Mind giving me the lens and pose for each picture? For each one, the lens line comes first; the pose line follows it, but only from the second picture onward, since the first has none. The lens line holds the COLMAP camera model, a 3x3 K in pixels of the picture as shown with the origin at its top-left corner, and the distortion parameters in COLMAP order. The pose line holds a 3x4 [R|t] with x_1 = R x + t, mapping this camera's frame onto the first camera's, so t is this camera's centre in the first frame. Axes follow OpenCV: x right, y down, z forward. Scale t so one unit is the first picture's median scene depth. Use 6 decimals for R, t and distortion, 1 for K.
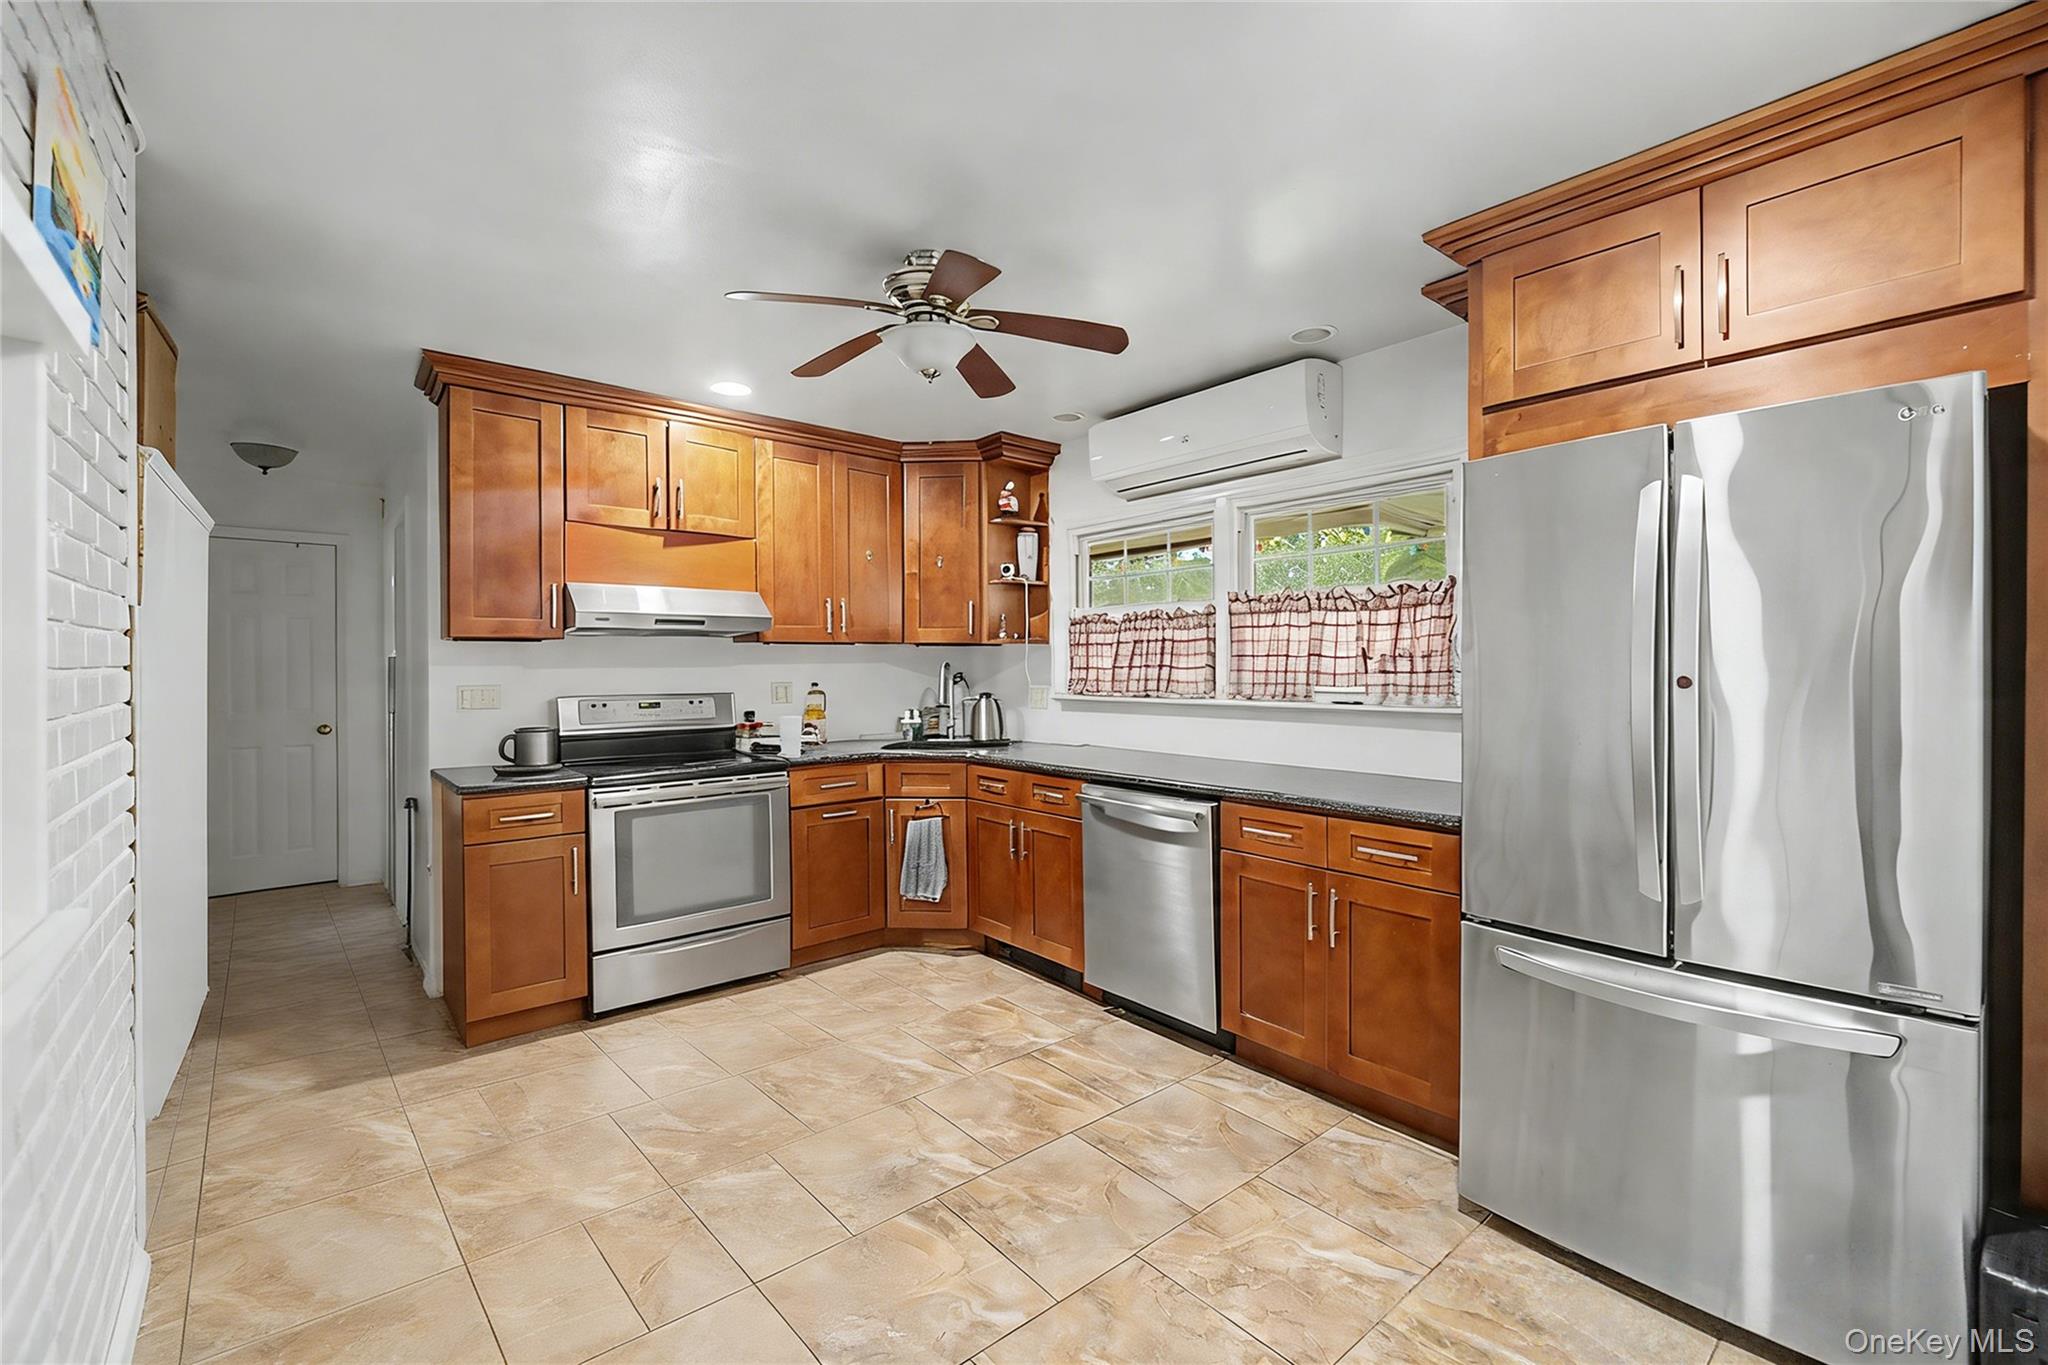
lens RADIAL K [[870.4, 0, 1020.4], [0, 870.4, 666.6], [0, 0, 1]] dist [-0.000265, -0.000040]
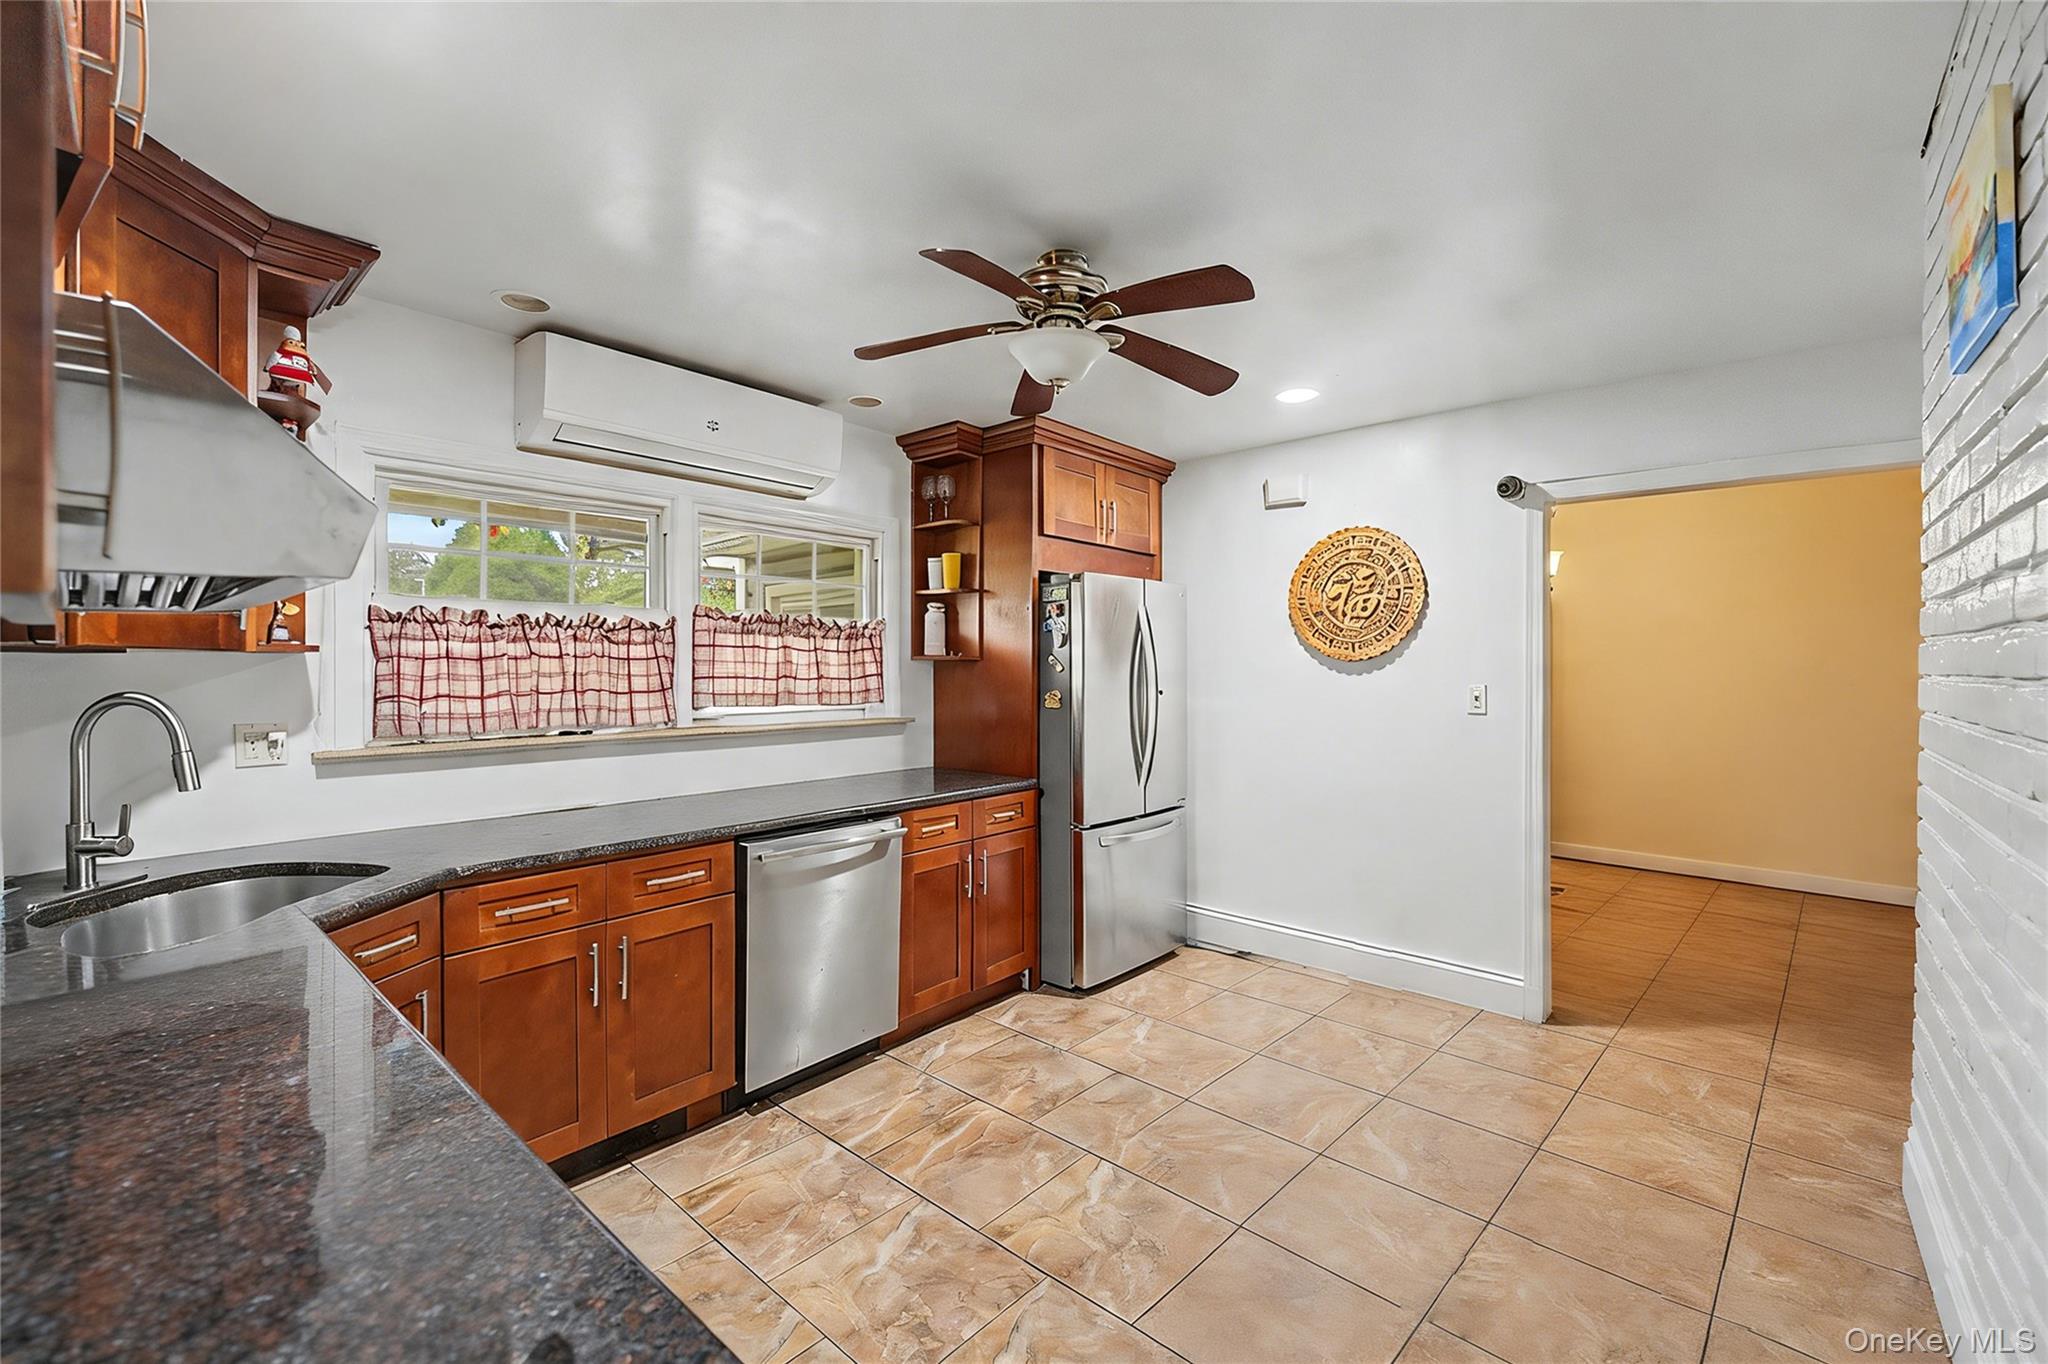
lens RADIAL K [[870.4, 0, 1020.2], [0, 870.4, 679.2], [0, 0, 1]] dist [-0.000265, -0.000040]
pose [[-0.169257, -0.008602, 0.985534, -0.811133], [0.002532, 0.999955, 0.009163, -0.021287], [-0.985569, 0.004047, -0.169228, 0.966673]]
